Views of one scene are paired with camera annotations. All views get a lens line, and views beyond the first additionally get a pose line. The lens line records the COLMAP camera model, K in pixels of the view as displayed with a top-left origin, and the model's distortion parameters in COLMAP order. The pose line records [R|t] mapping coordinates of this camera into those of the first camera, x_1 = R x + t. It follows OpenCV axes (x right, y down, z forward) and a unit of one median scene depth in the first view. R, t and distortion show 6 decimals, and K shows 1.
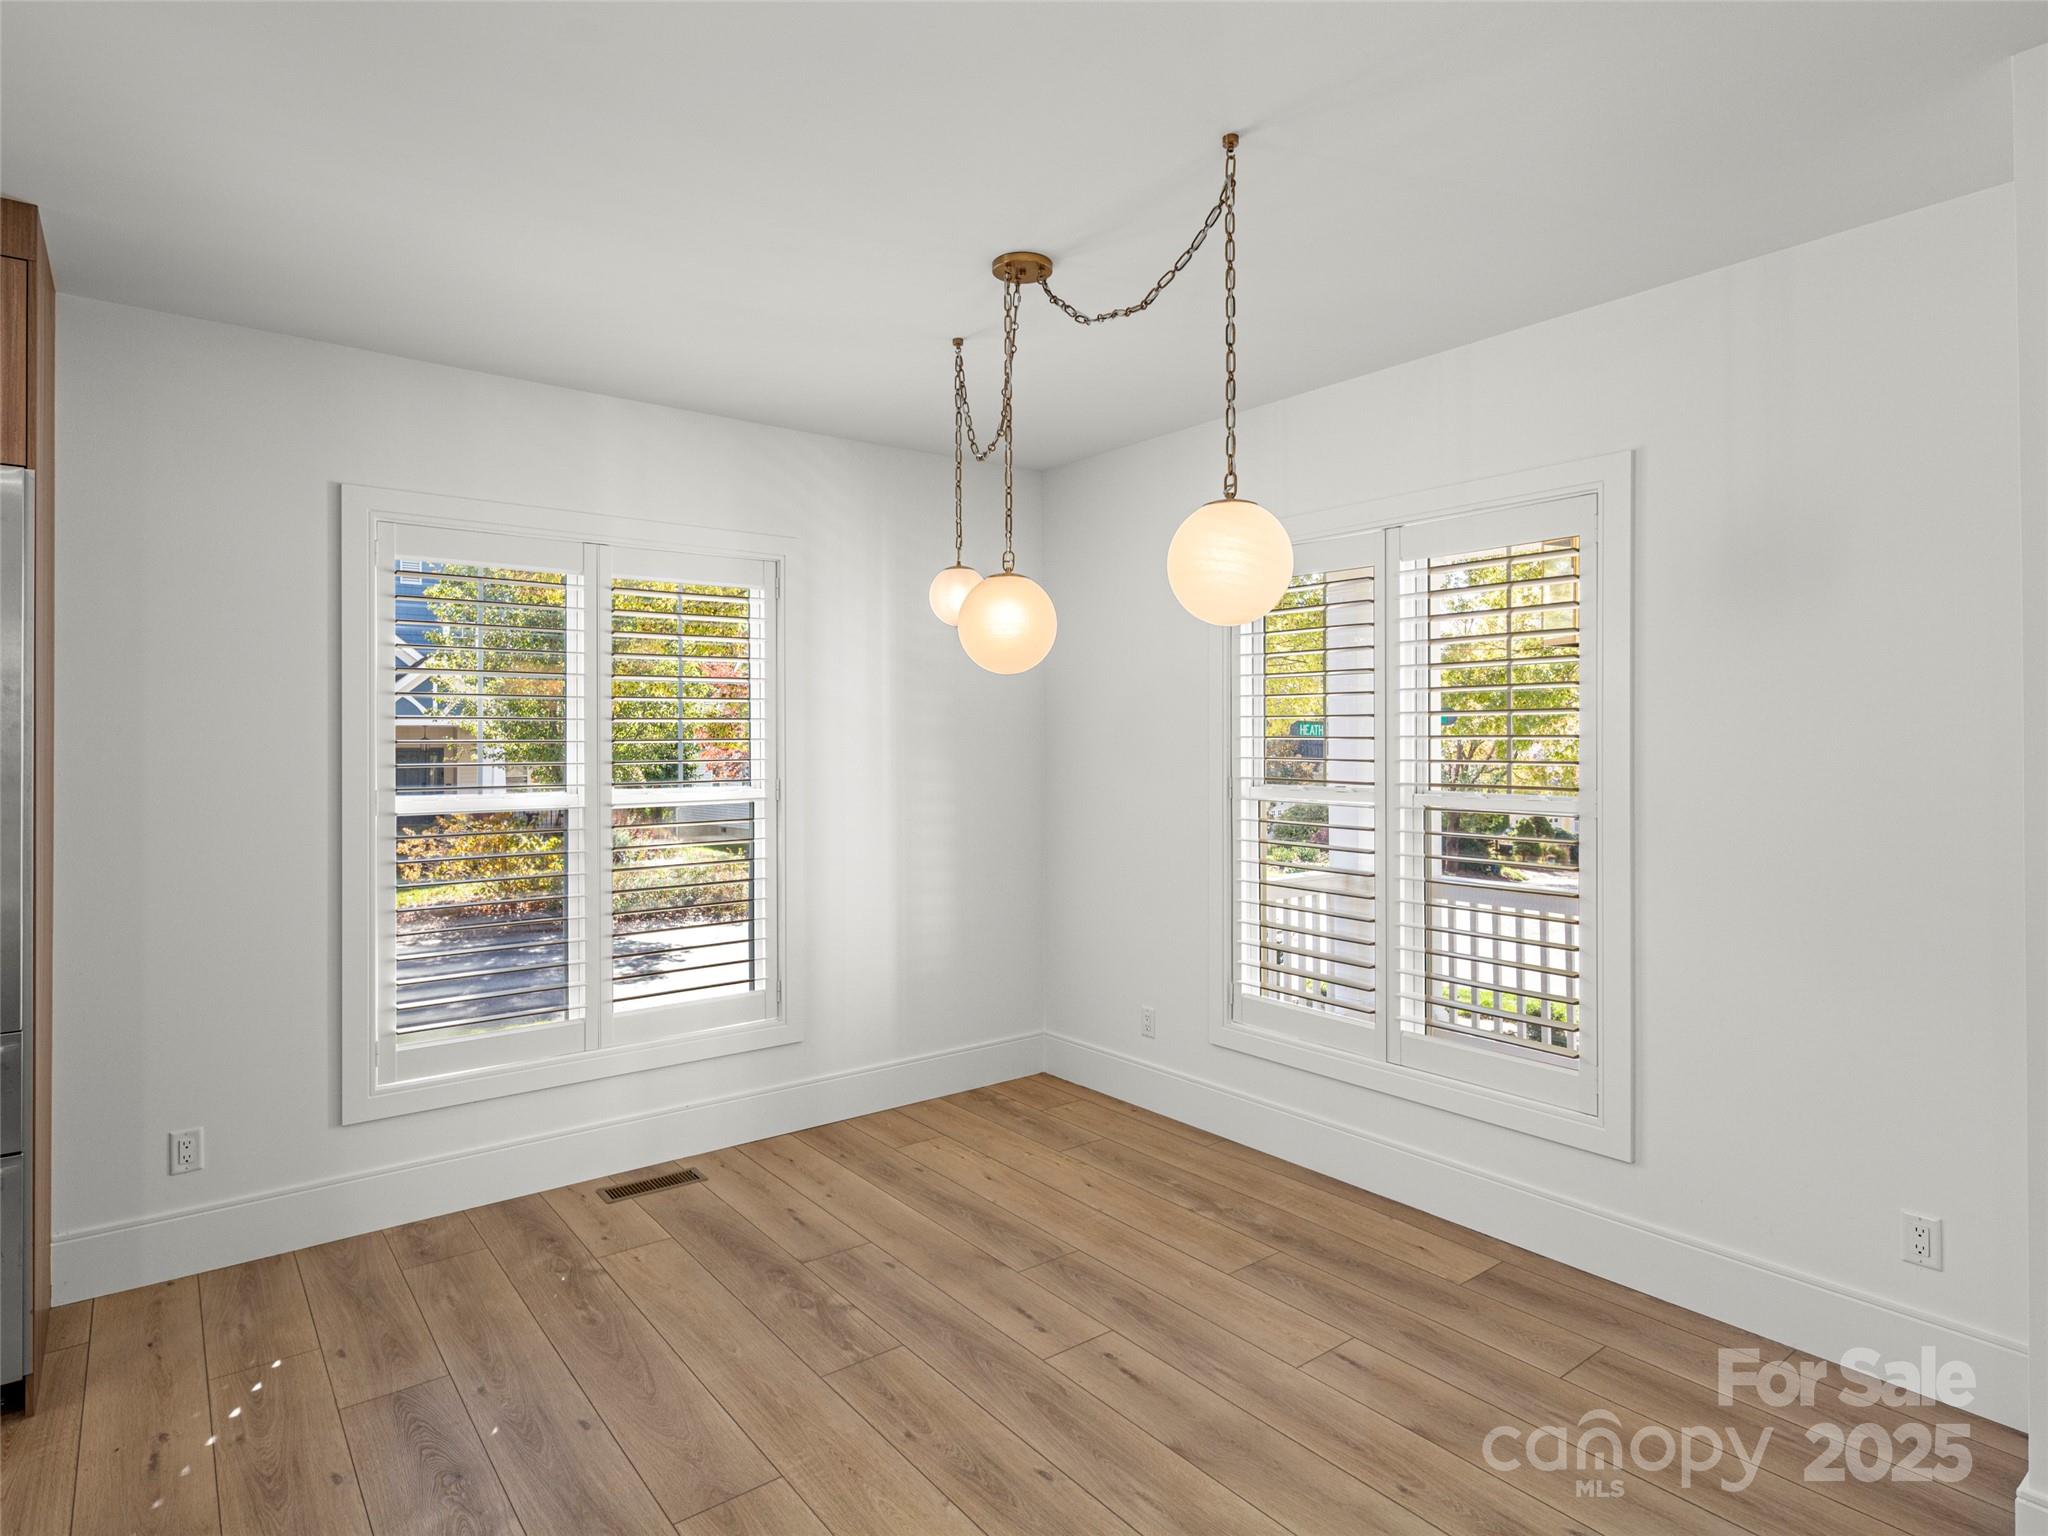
lens RADIAL K [[1112.6, 0, 1021.9], [0, 1112.6, 746.1], [0, 0, 1]] dist [-0.002099, -0.000579]
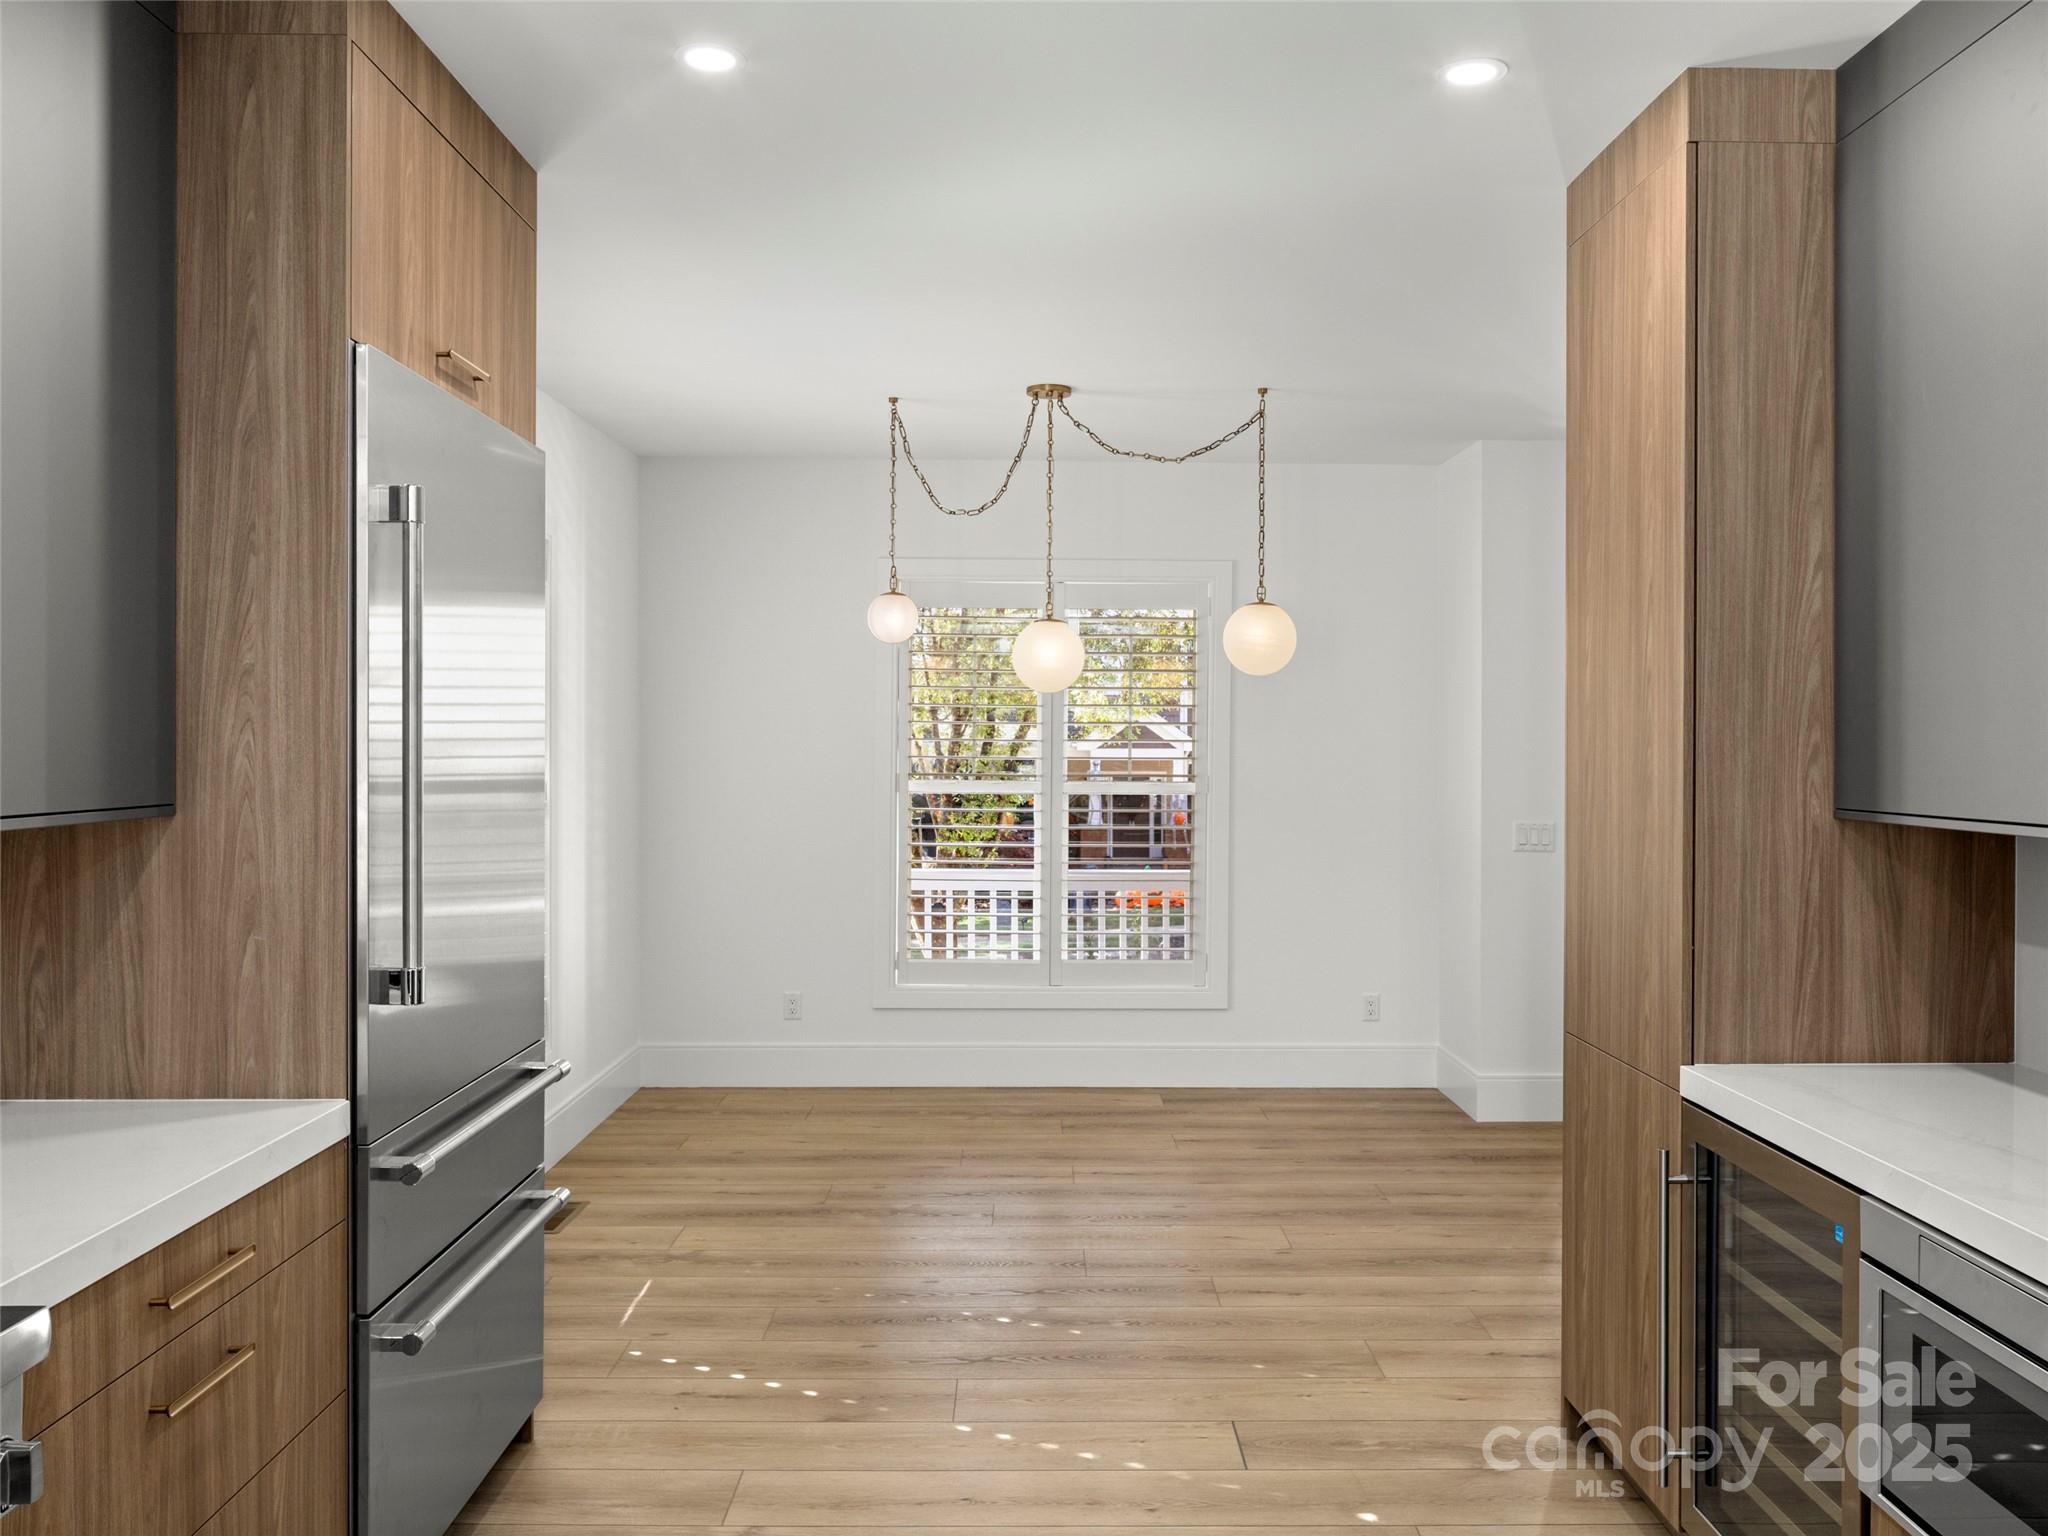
lens RADIAL K [[1556.6, 0, 1030.0], [0, 1556.6, 760.8], [0, 0, 1]] dist [-0.004853, -0.005044]
pose [[0.602551, -0.000883, 0.798080, -1.313488], [-0.000555, 0.999999, 0.001526, 0.017485], [-0.798080, -0.001362, 0.602550, -0.105742]]
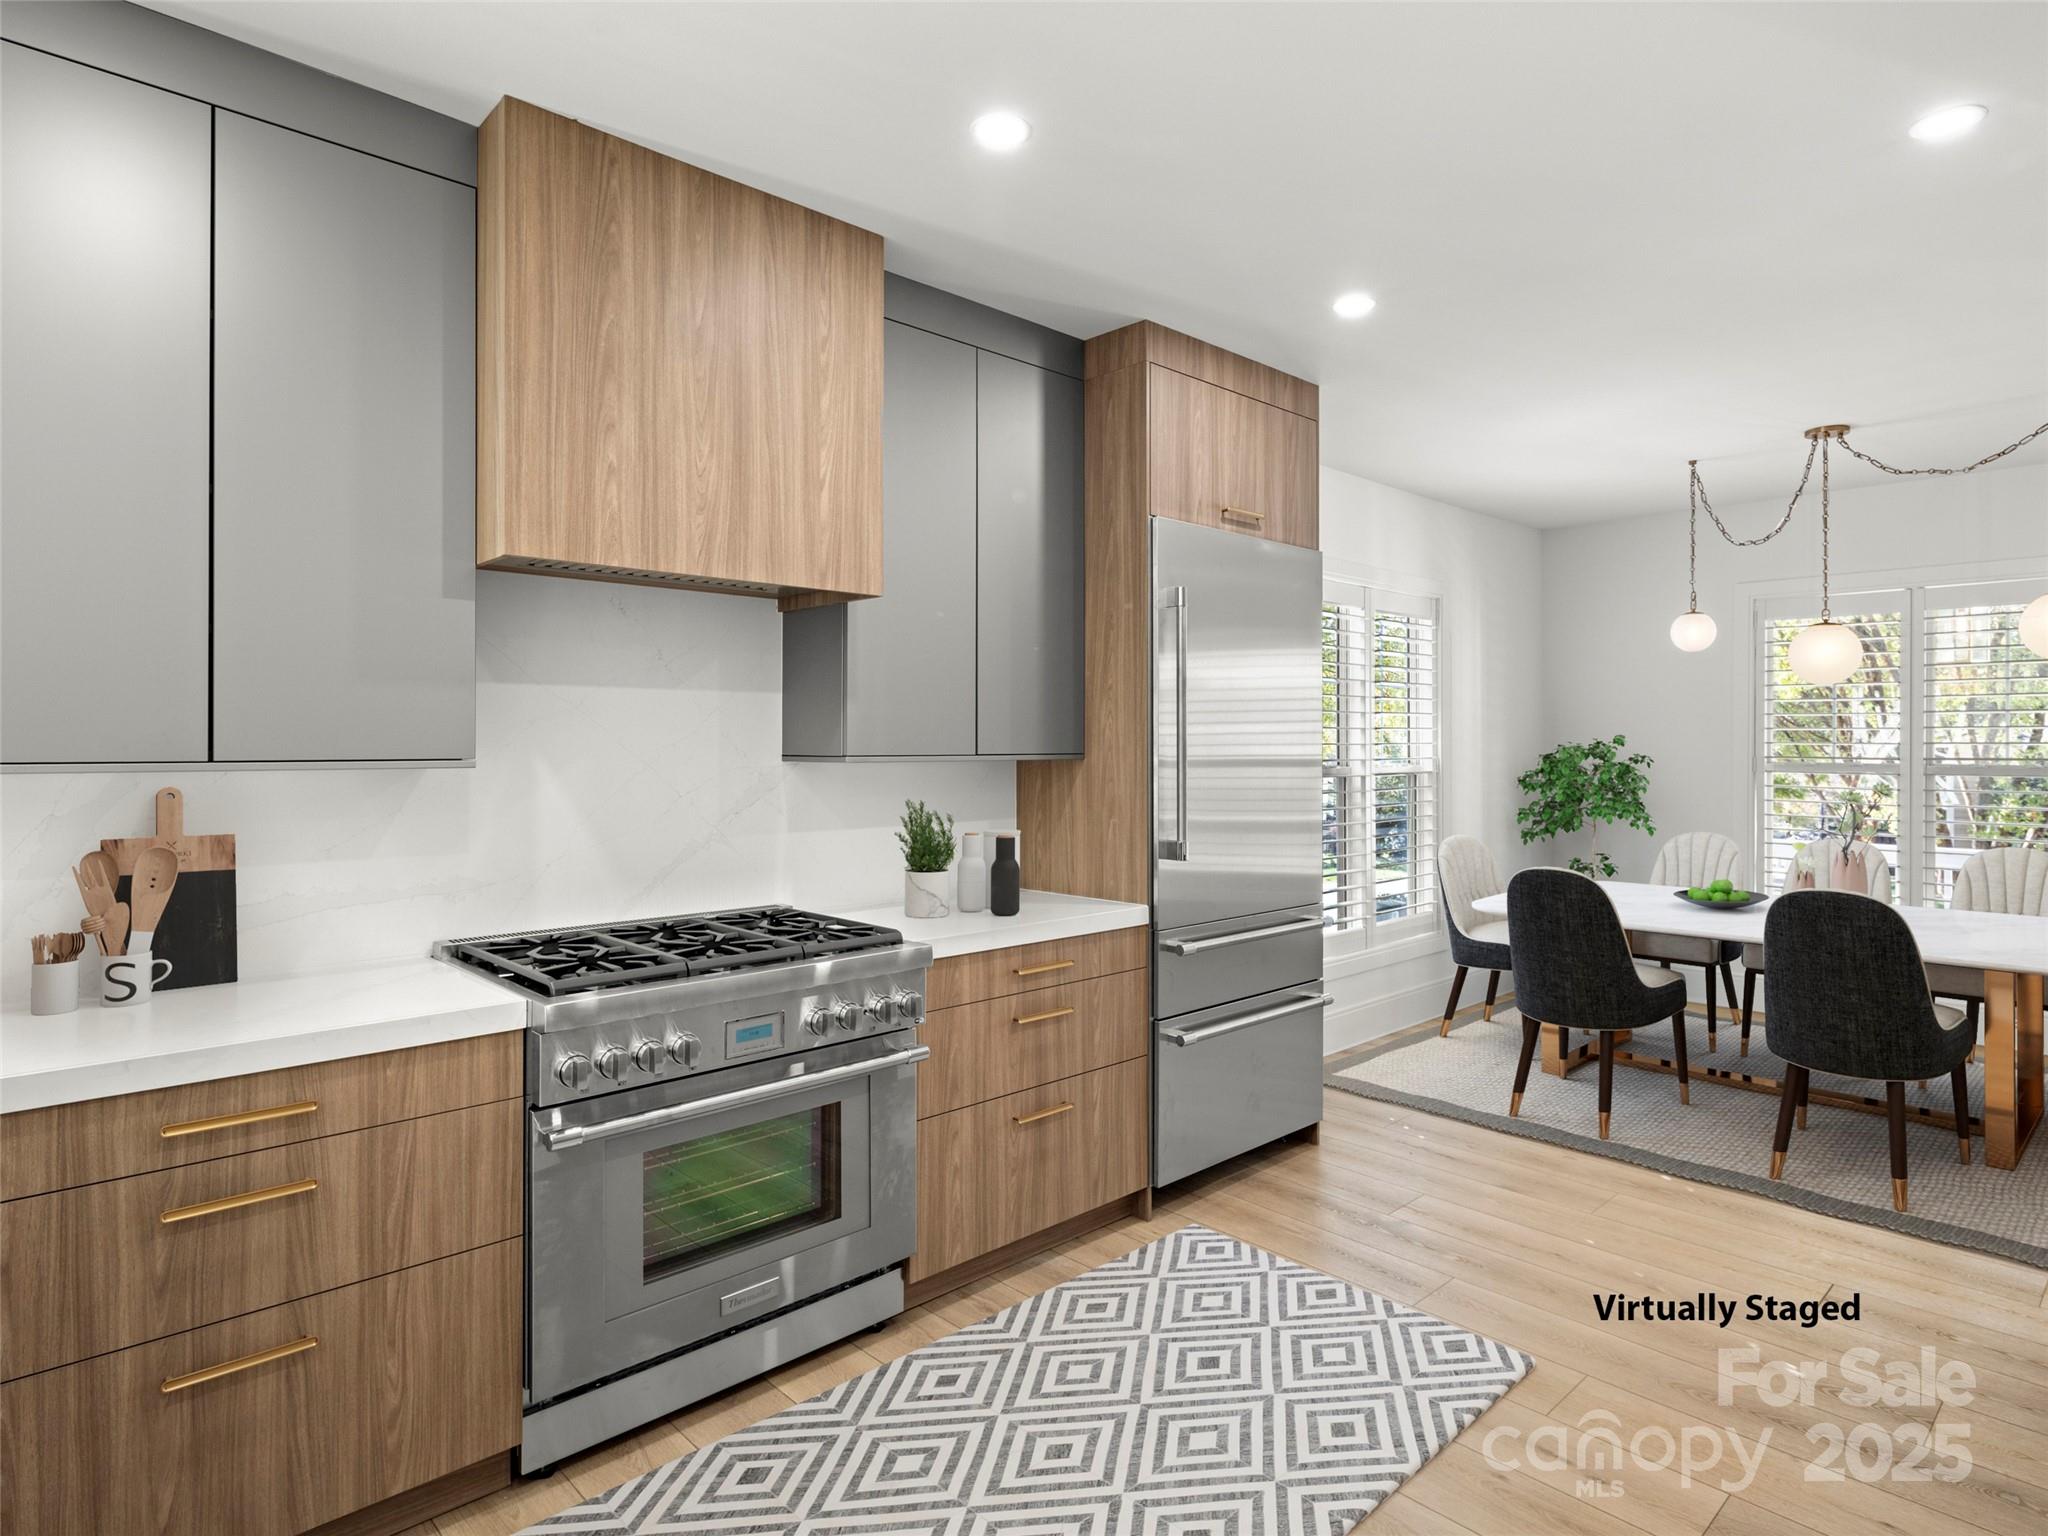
lens RADIAL K [[1112.6, 0, 1027.7], [0, 1112.6, 761.3], [0, 0, 1]] dist [-0.002099, -0.000579]
pose [[0.996495, 0.007345, 0.083330, -1.105094], [-0.008096, 0.999930, 0.008677, 0.039053], [-0.083261, -0.009321, 0.996484, -0.438133]]
